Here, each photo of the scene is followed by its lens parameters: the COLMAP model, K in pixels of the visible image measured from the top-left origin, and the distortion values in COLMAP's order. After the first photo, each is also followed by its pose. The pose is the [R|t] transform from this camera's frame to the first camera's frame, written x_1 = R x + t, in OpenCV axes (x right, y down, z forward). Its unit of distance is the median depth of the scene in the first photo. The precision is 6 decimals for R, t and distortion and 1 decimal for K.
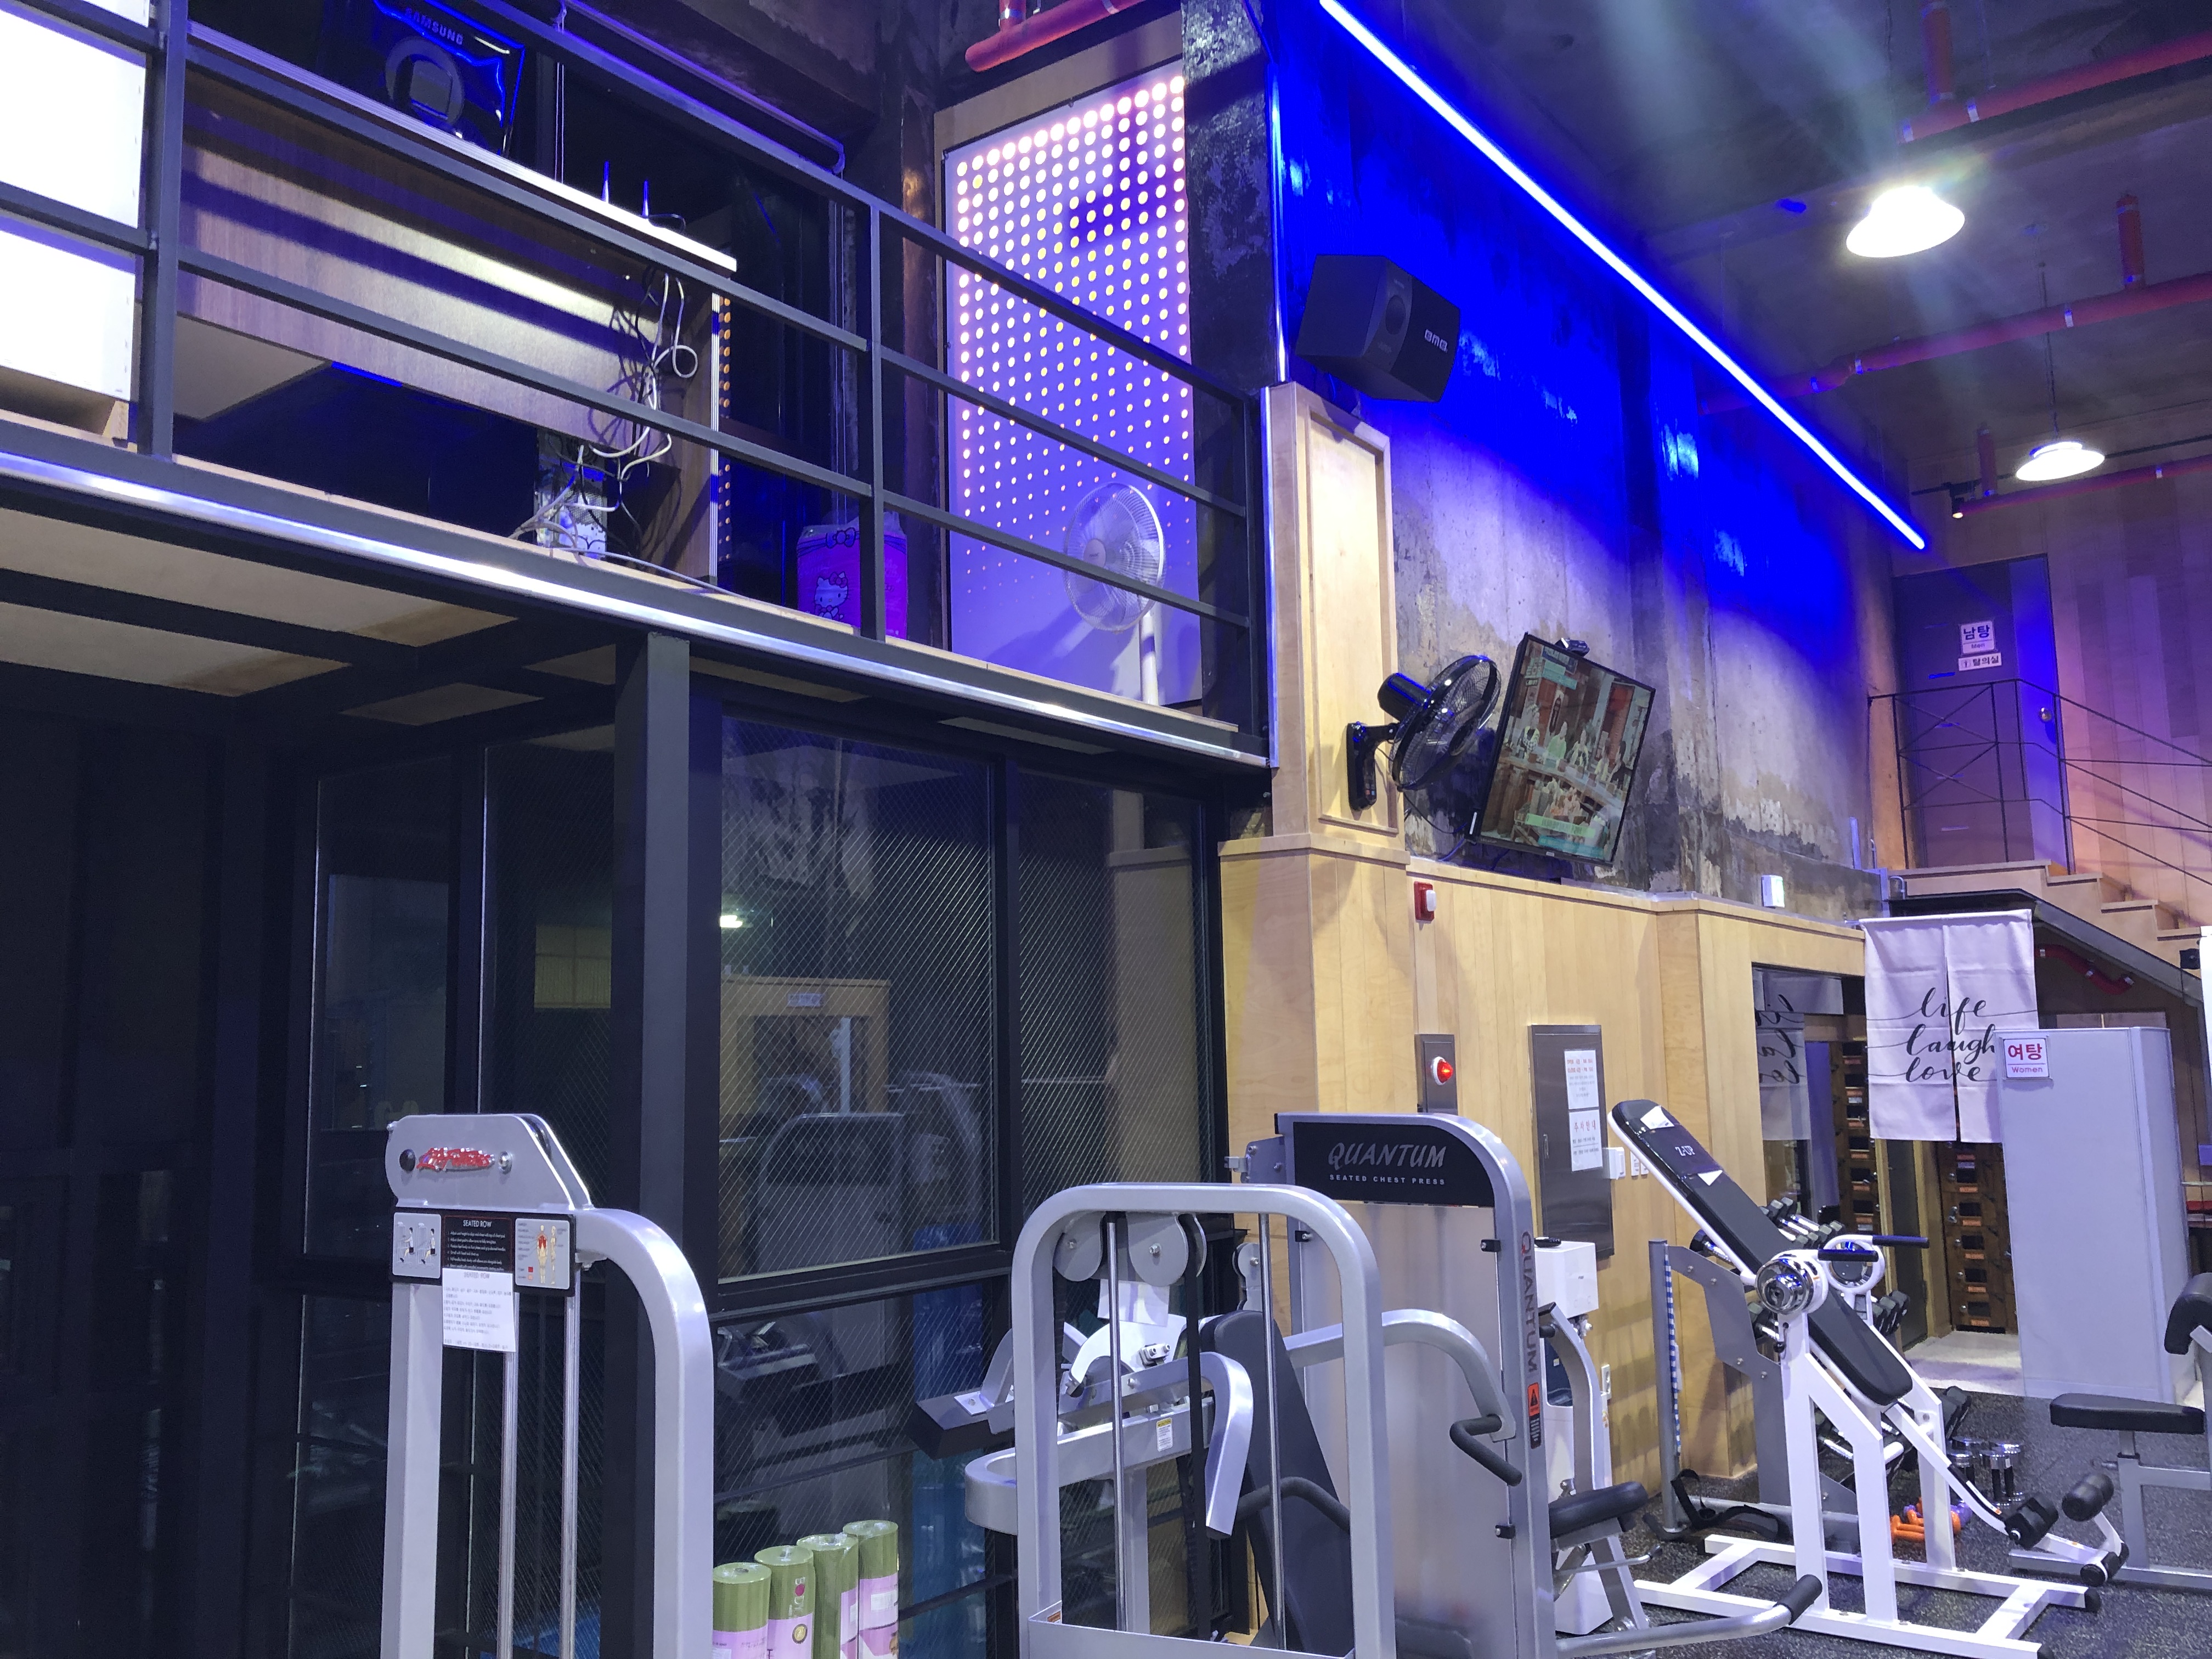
lens RADIAL K [[1822.8, 0, 1106.0], [0, 1822.8, 829.5], [0, 0, 1]] dist [0.026130, -0.013481]
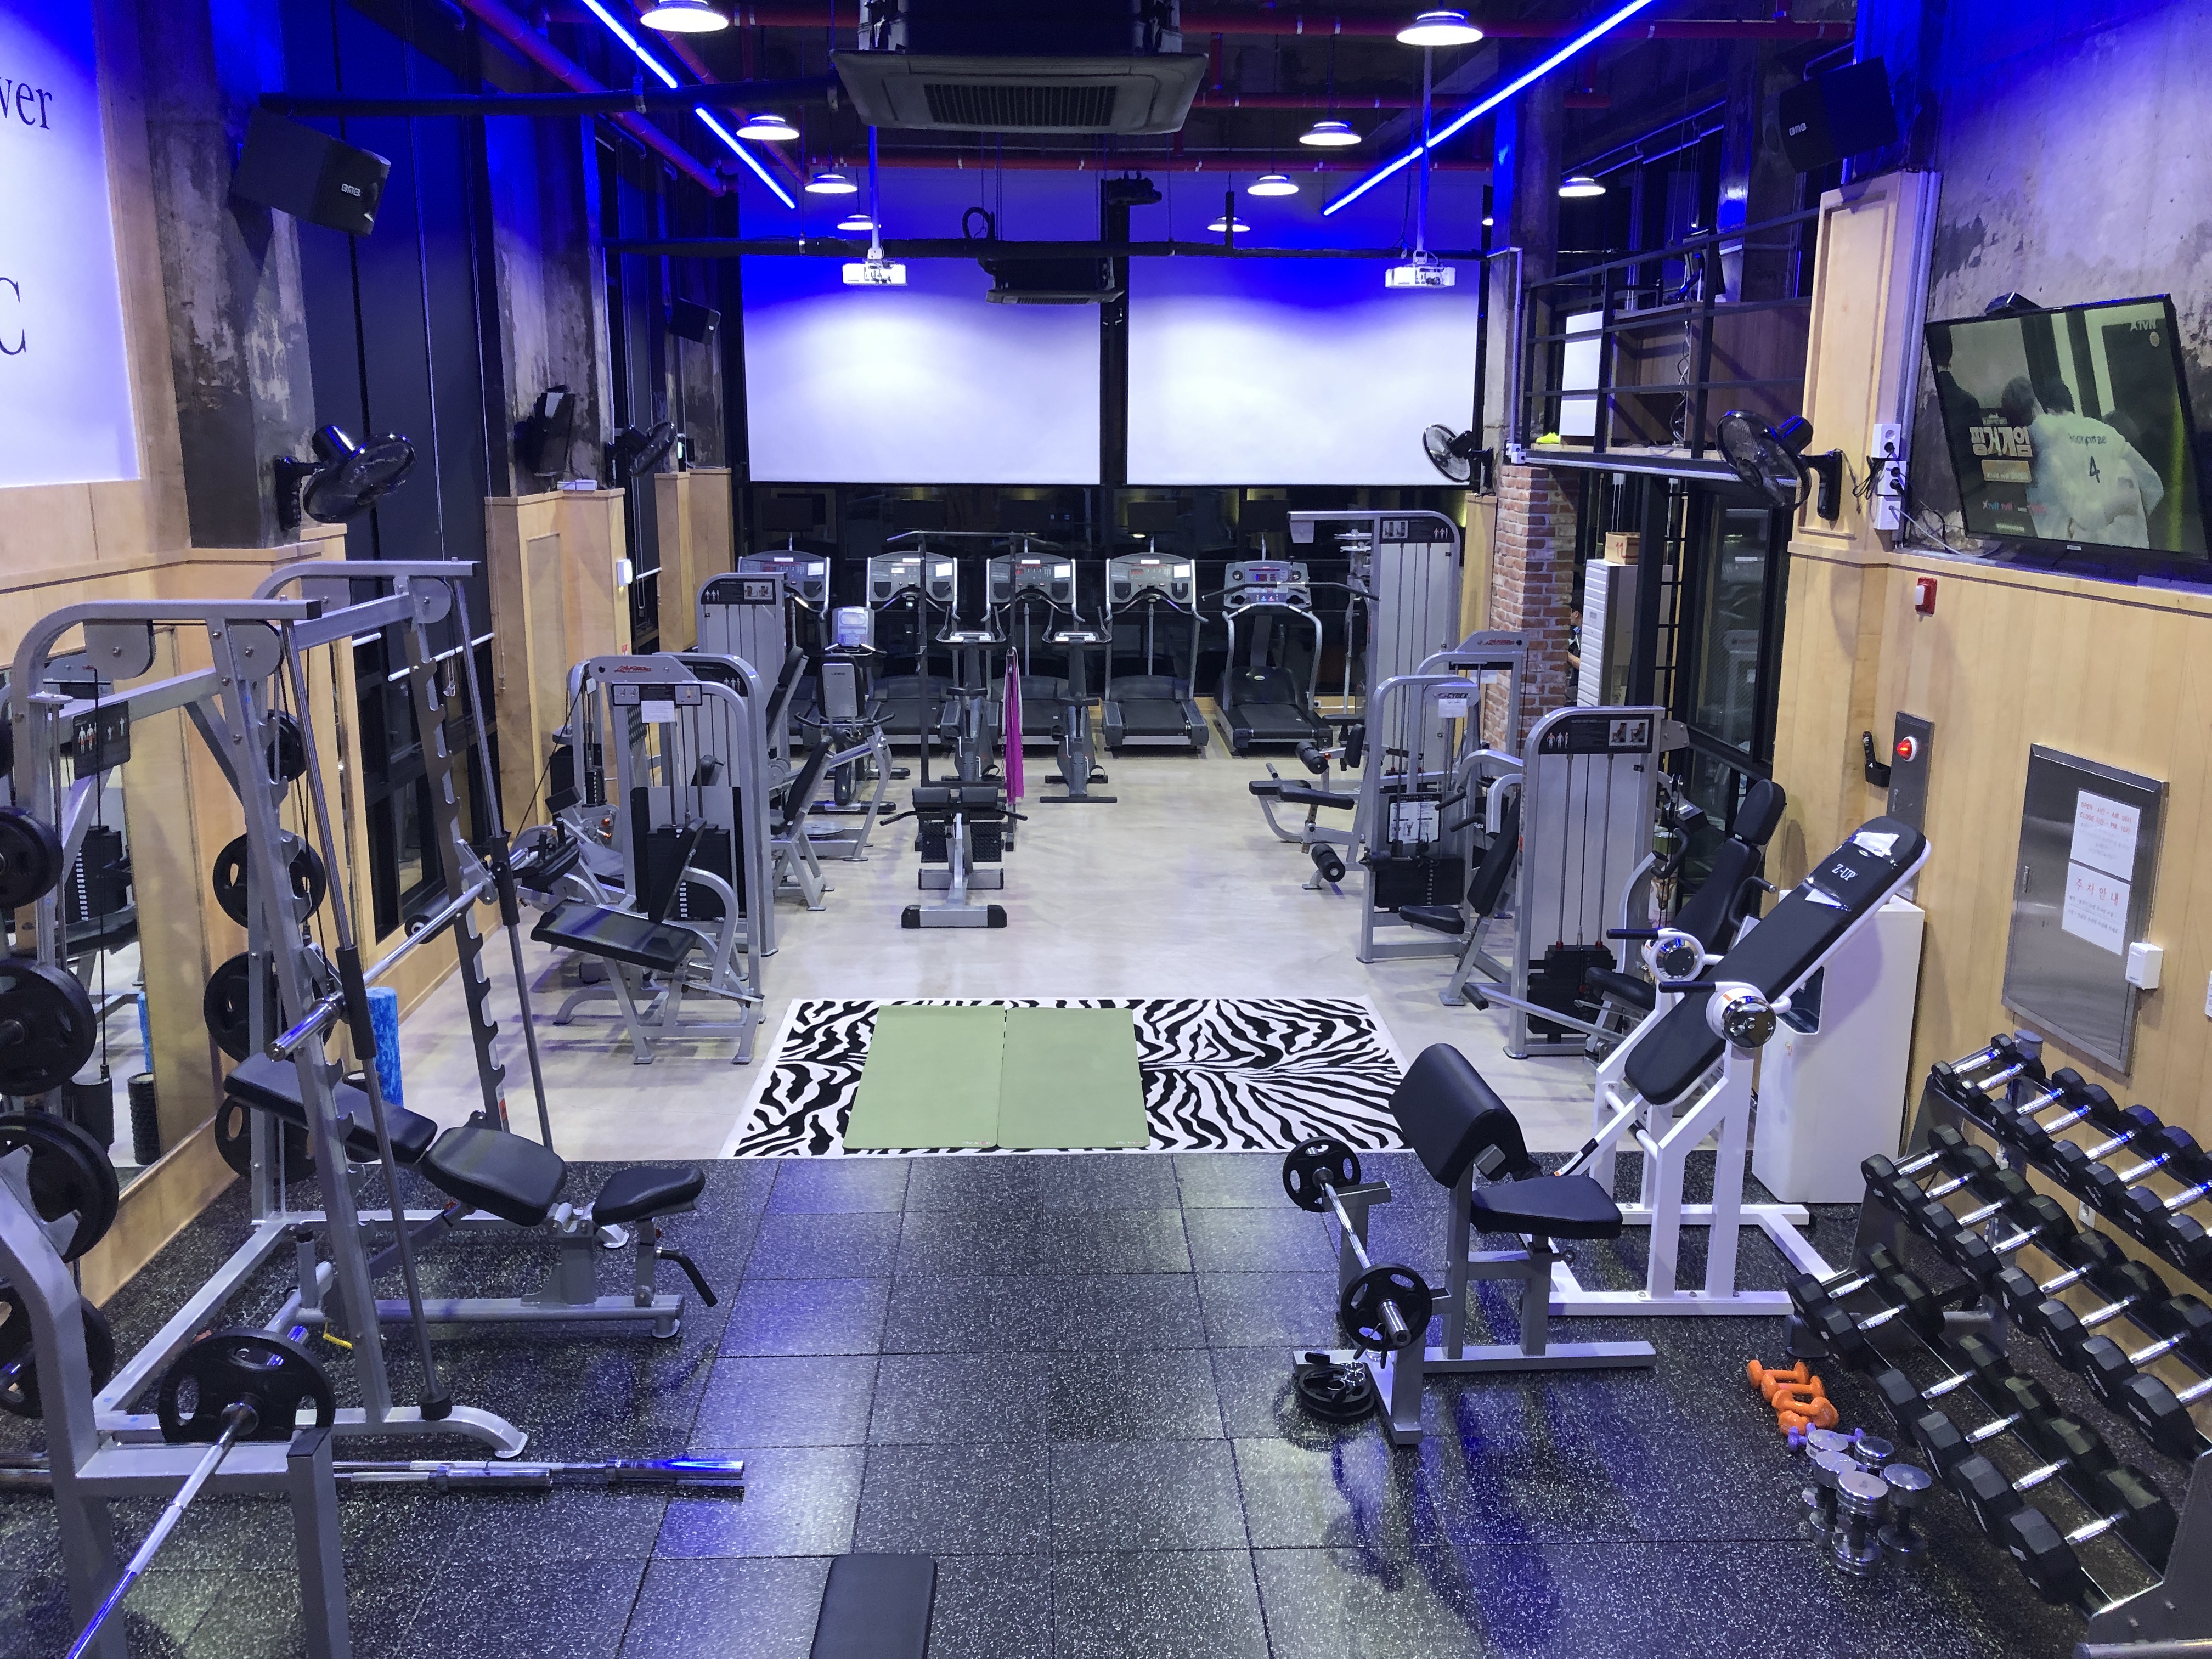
lens RADIAL K [[1820.1, 0, 1106.0], [0, 1820.1, 829.5], [0, 0, 1]] dist [0.119882, -0.190718]
pose [[-0.776052, 0.147518, -0.613174, 1.170920], [0.087965, 0.988074, 0.126381, -0.005007], [0.624505, 0.044140, -0.779773, 1.460508]]
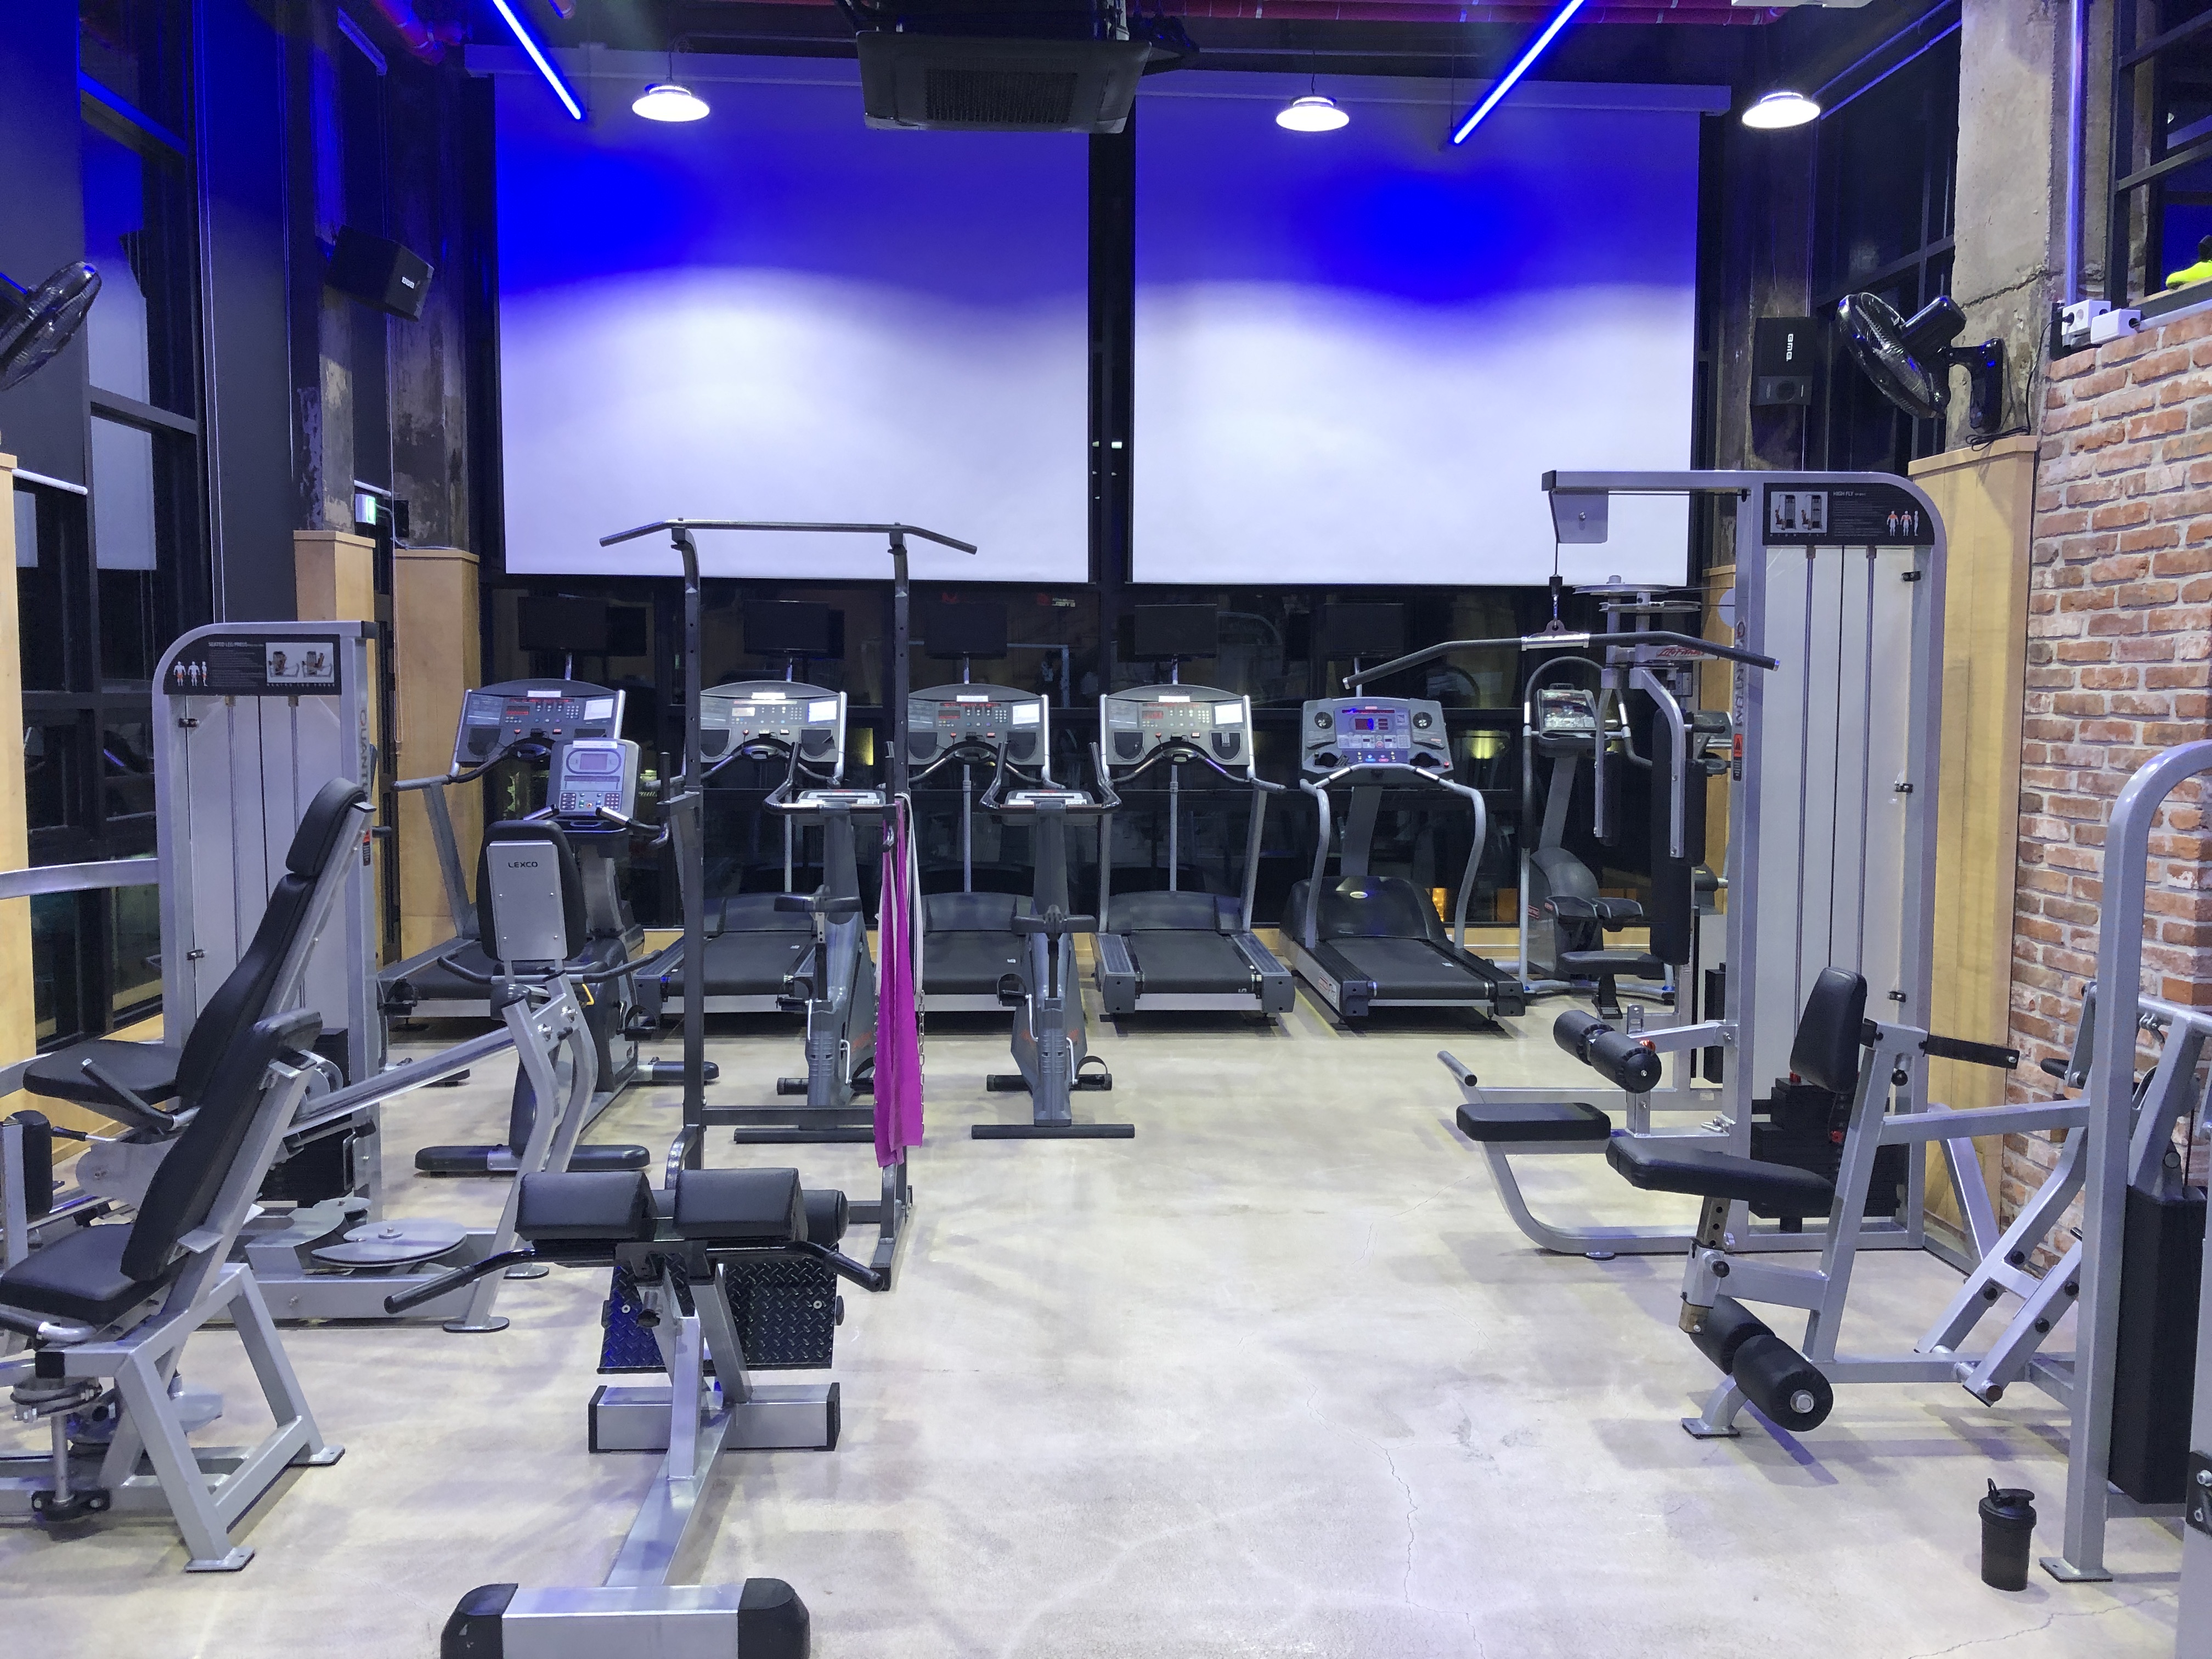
lens RADIAL K [[1820.1, 0, 1106.0], [0, 1820.1, 829.5], [0, 0, 1]] dist [0.119882, -0.190718]
pose [[-0.766998, 0.063242, -0.638525, 0.466522], [0.090324, 0.995864, -0.009863, 0.076316], [0.635261, -0.065239, -0.769537, 0.545441]]
